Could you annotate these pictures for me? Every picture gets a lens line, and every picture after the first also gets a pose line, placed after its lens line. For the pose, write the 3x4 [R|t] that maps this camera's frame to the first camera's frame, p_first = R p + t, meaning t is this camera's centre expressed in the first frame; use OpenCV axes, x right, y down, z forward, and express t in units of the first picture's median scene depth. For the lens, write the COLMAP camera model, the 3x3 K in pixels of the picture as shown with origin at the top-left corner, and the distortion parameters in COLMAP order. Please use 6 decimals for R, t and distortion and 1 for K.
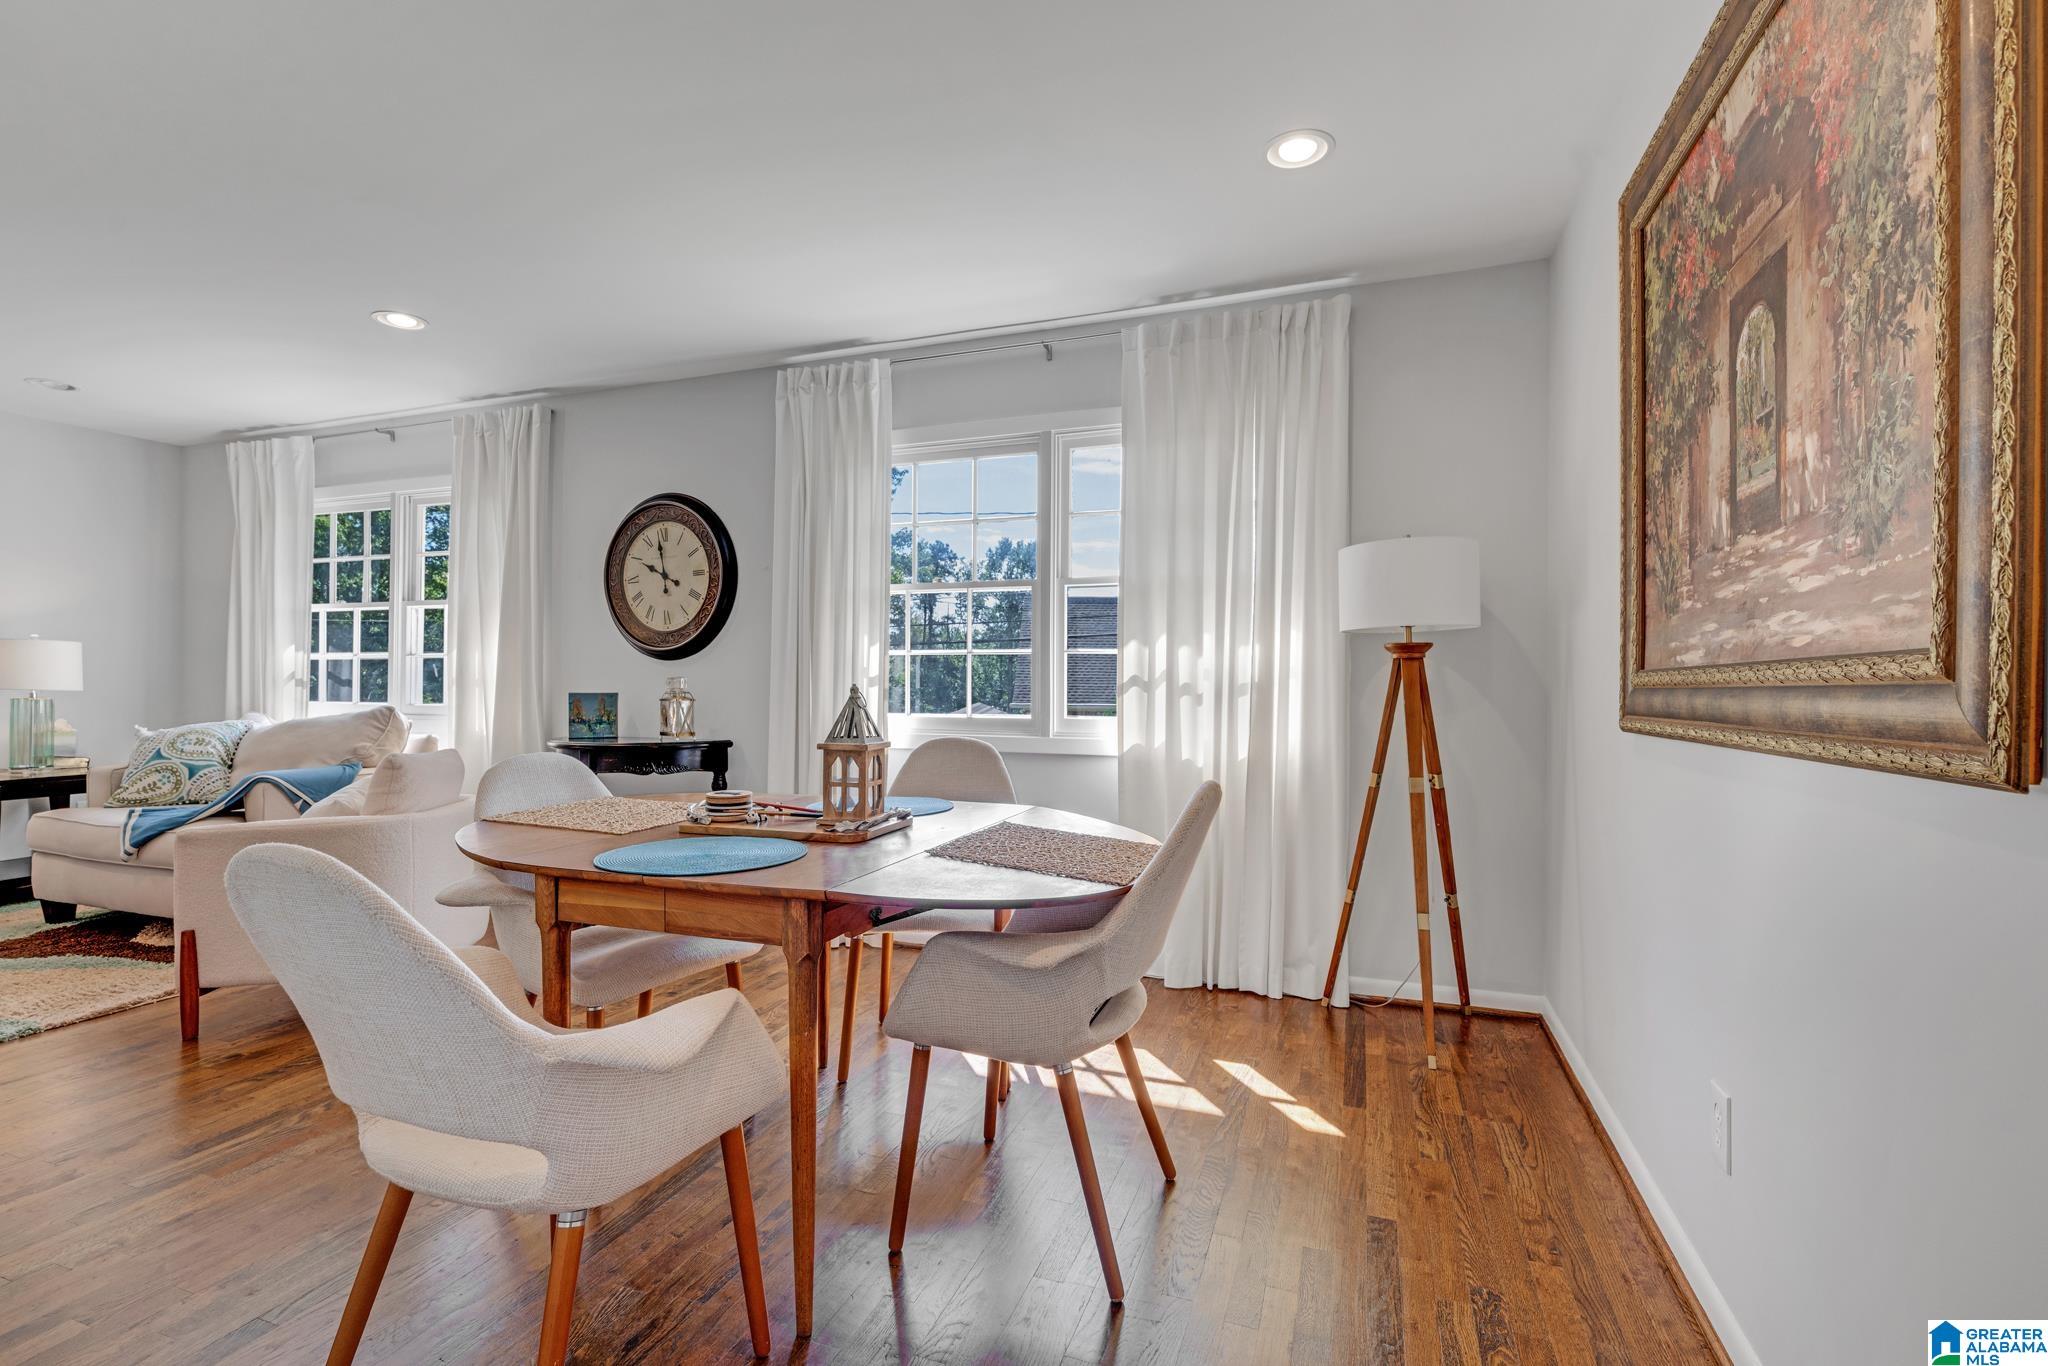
lens RADIAL K [[920.9, 0, 1027.3], [0, 920.9, 678.5], [0, 0, 1]] dist [-0.002404, -0.000066]
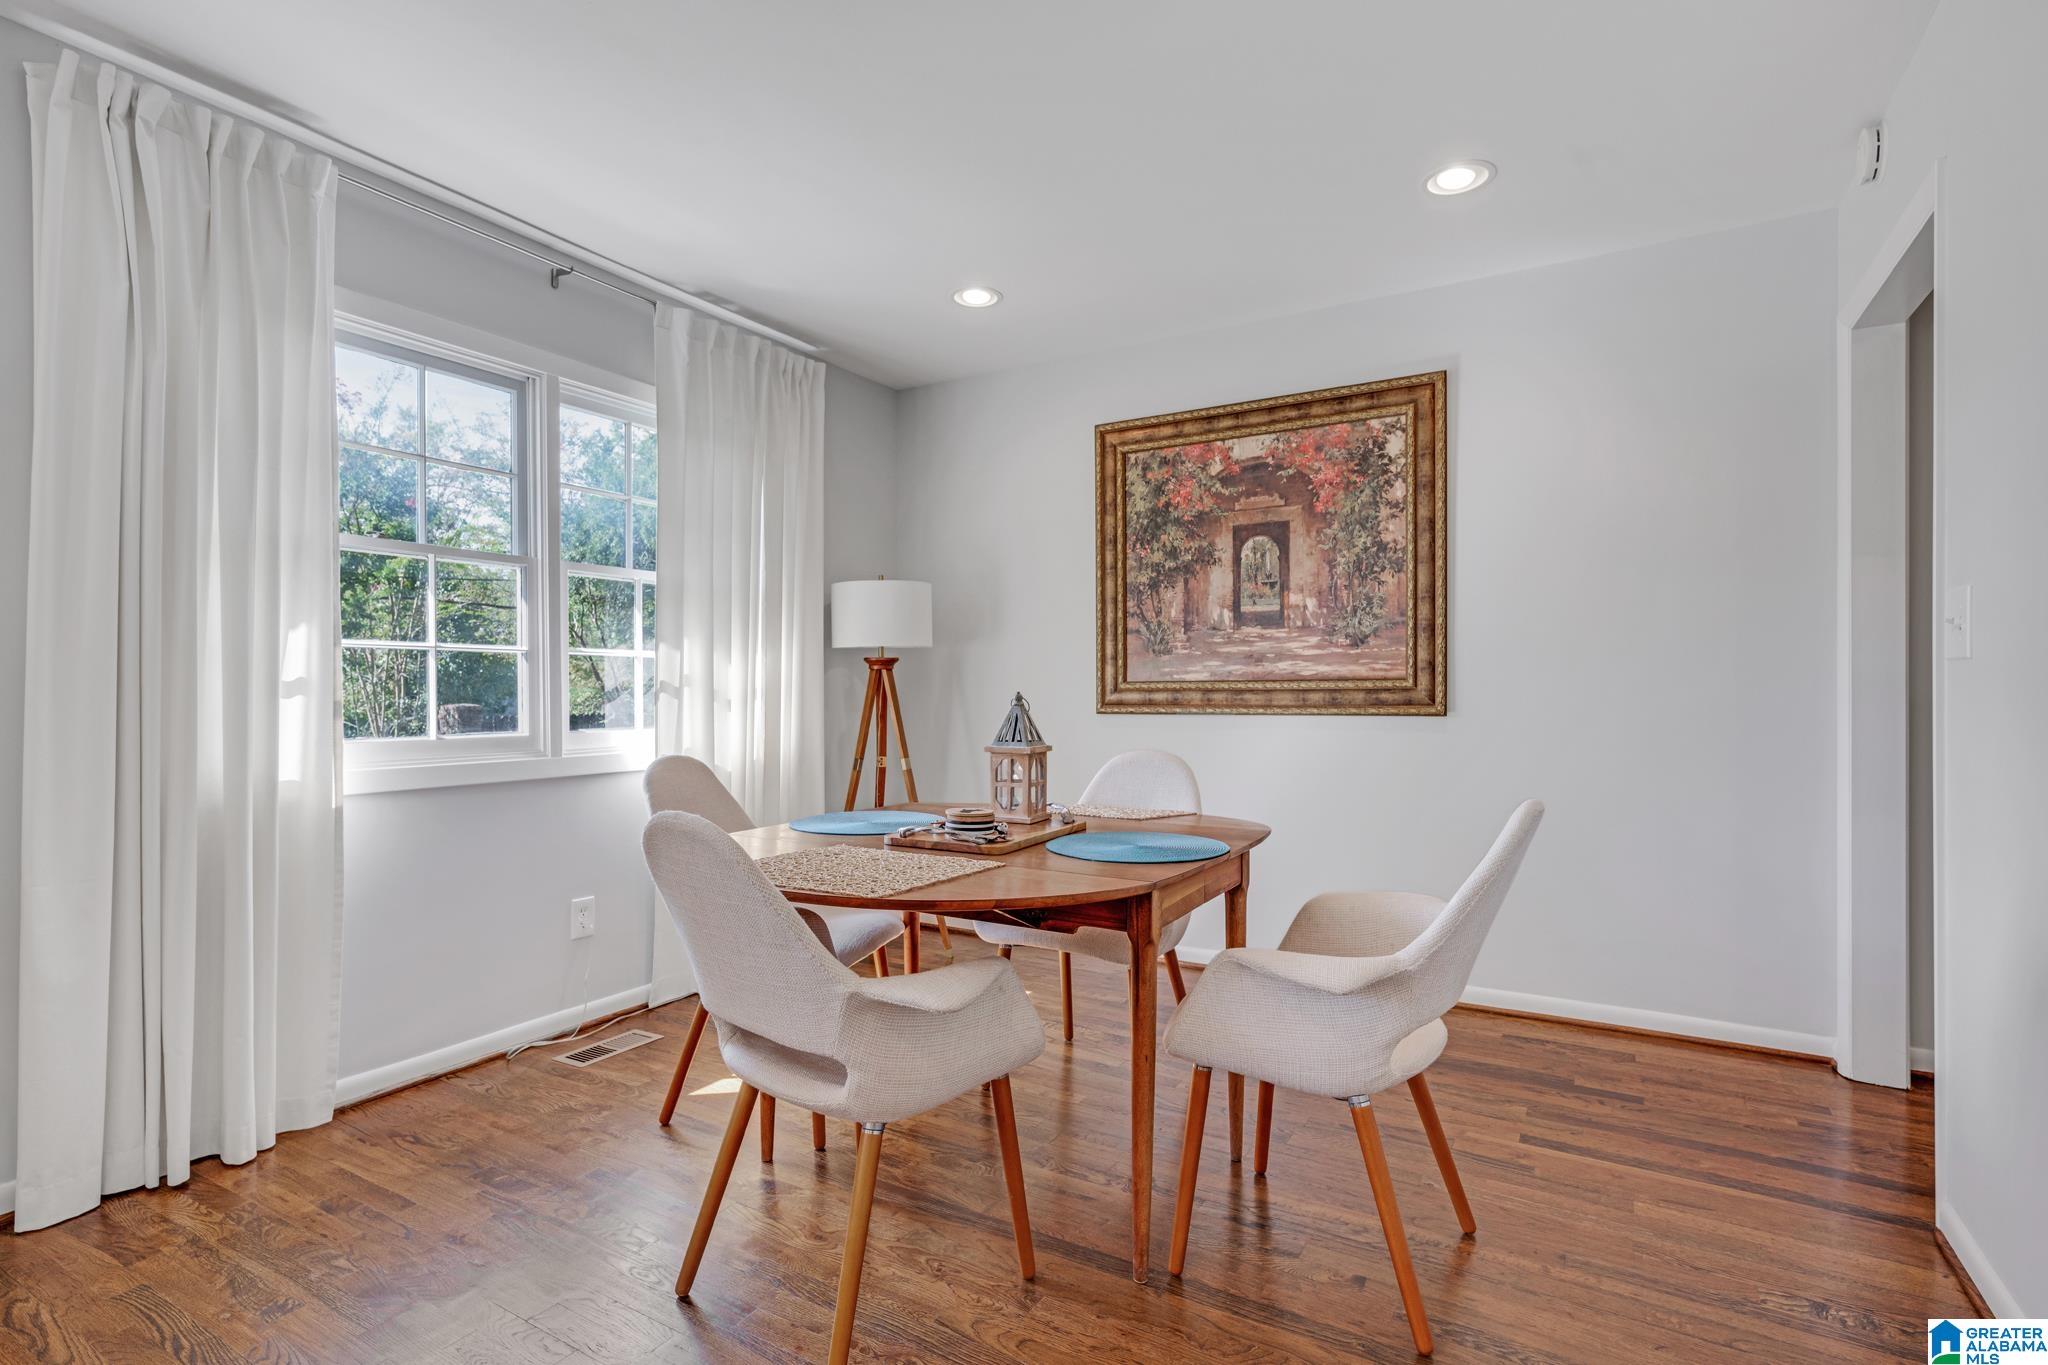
lens RADIAL K [[995.8, 0, 1023.9], [0, 995.8, 684.6], [0, 0, 1]] dist [0.029569, 0.000303]
pose [[0.188335, -0.000977, 0.982104, -0.936044], [-0.002578, 0.999996, 0.001489, -0.003149], [-0.982102, -0.002813, 0.188331, 0.529847]]
